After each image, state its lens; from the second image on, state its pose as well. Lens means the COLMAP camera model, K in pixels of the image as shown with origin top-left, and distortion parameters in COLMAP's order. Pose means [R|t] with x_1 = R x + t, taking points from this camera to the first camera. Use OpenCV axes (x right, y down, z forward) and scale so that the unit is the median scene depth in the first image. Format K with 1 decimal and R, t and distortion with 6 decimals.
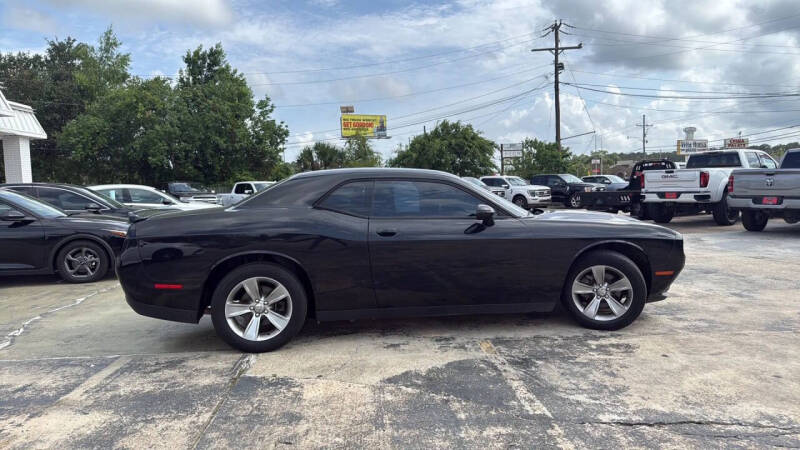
lens RADIAL K [[534.4, 0, 414.9], [0, 534.4, 240.0], [0, 0, 1]] dist [0.045691, -0.058826]
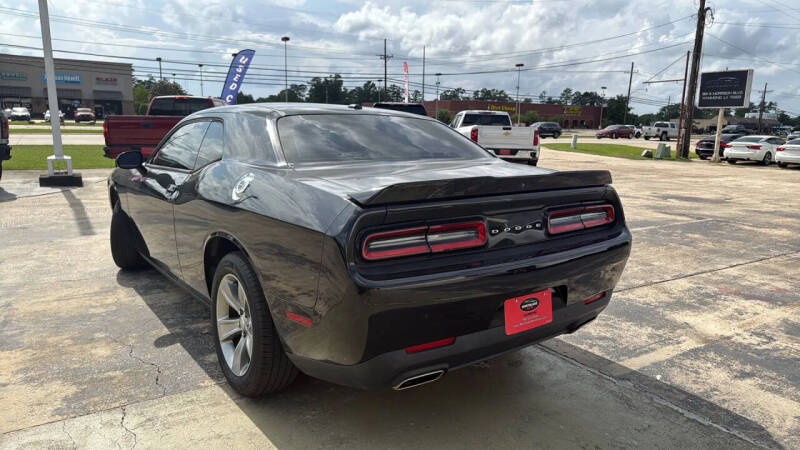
lens RADIAL K [[534.4, 0, 417.6], [0, 534.4, 232.2], [0, 0, 1]] dist [0.045691, -0.058826]
pose [[-0.461609, -0.152133, 0.873941, -0.927740], [0.074149, 0.975120, 0.208911, -0.121785], [-0.883979, 0.161237, -0.438844, 1.384988]]
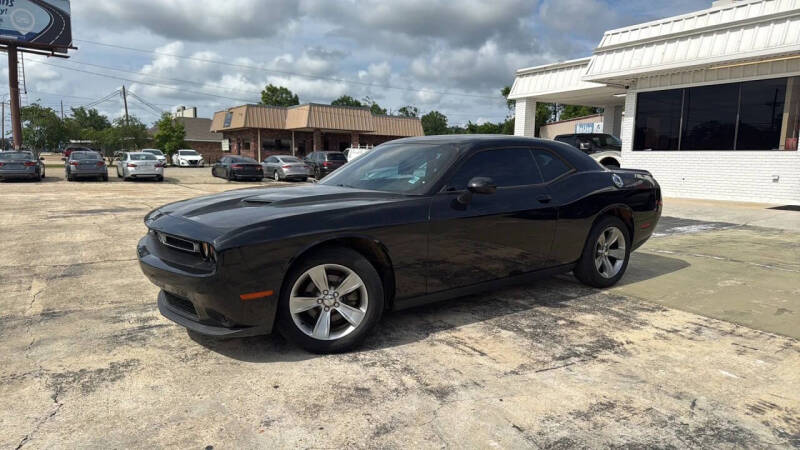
lens RADIAL K [[534.4, 0, 412.5], [0, 534.4, 258.6], [0, 0, 1]] dist [0.045691, -0.058826]
pose [[-0.892734, 0.098049, -0.439788, 0.541394], [-0.032935, 0.959227, 0.280712, -0.214949], [0.449380, 0.265085, -0.853105, 2.116161]]
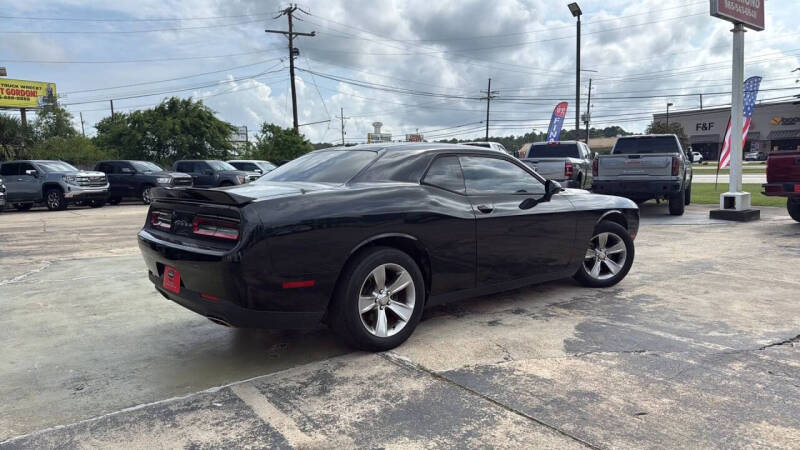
lens RADIAL K [[534.4, 0, 416.2], [0, 534.4, 244.5], [0, 0, 1]] dist [0.045691, -0.058826]
pose [[0.849119, -0.063639, 0.524354, -0.643580], [0.047178, 0.997885, 0.044711, 0.001130], [-0.526091, -0.013227, 0.850326, 0.223615]]
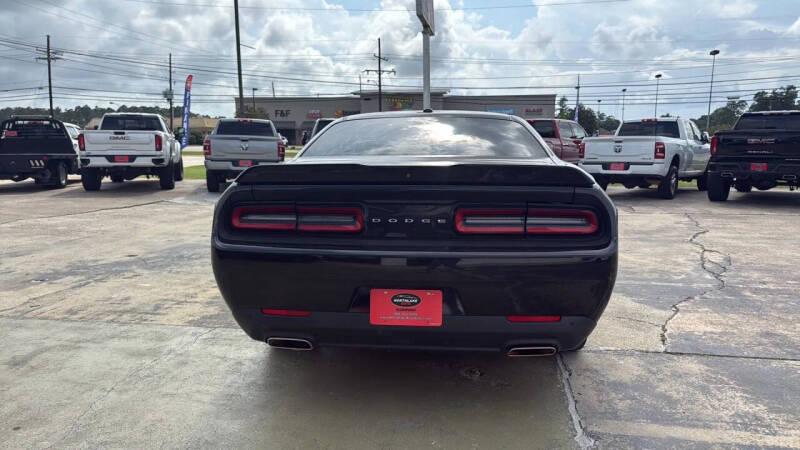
lens RADIAL K [[534.4, 0, 418.6], [0, 534.4, 243.6], [0, 0, 1]] dist [0.045691, -0.058826]
pose [[0.254907, -0.143944, 0.956192, -0.997304], [0.082242, 0.988502, 0.126883, -0.051528], [-0.963462, 0.046295, 0.263815, 0.932321]]
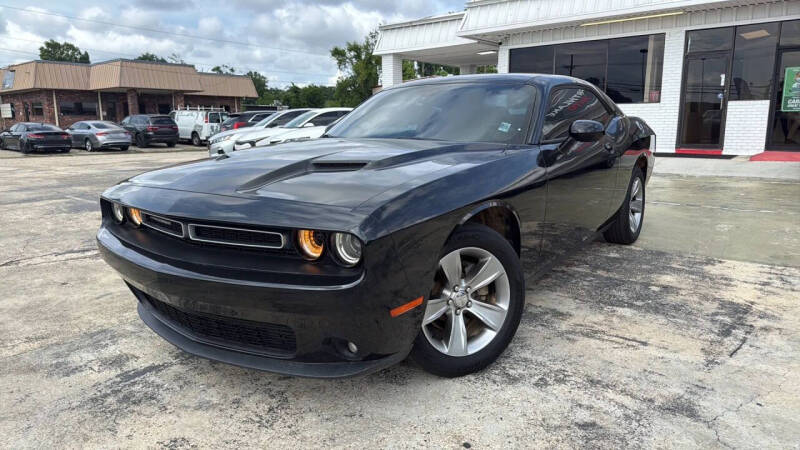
lens RADIAL K [[534.4, 0, 414.8], [0, 534.4, 239.3], [0, 0, 1]] dist [0.045691, -0.058826]
pose [[-0.700539, 0.185171, -0.689171, 0.709809], [-0.041908, 0.953405, 0.298767, -0.154346], [0.712382, 0.238180, -0.660138, 1.729459]]
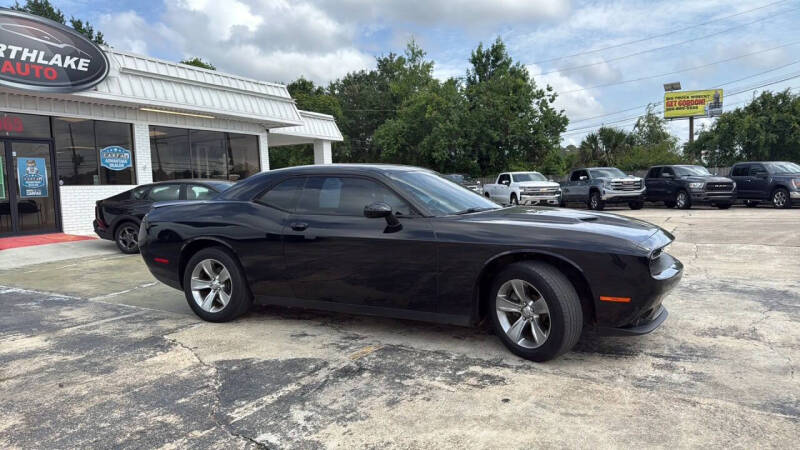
lens RADIAL K [[534.4, 0, 408.4], [0, 534.4, 243.5], [0, 0, 1]] dist [0.045691, -0.058826]
pose [[0.819635, 0.063207, -0.569388, 0.686766], [-0.047574, 0.997972, 0.042302, -0.034812], [0.570907, -0.007584, 0.820980, 0.245237]]
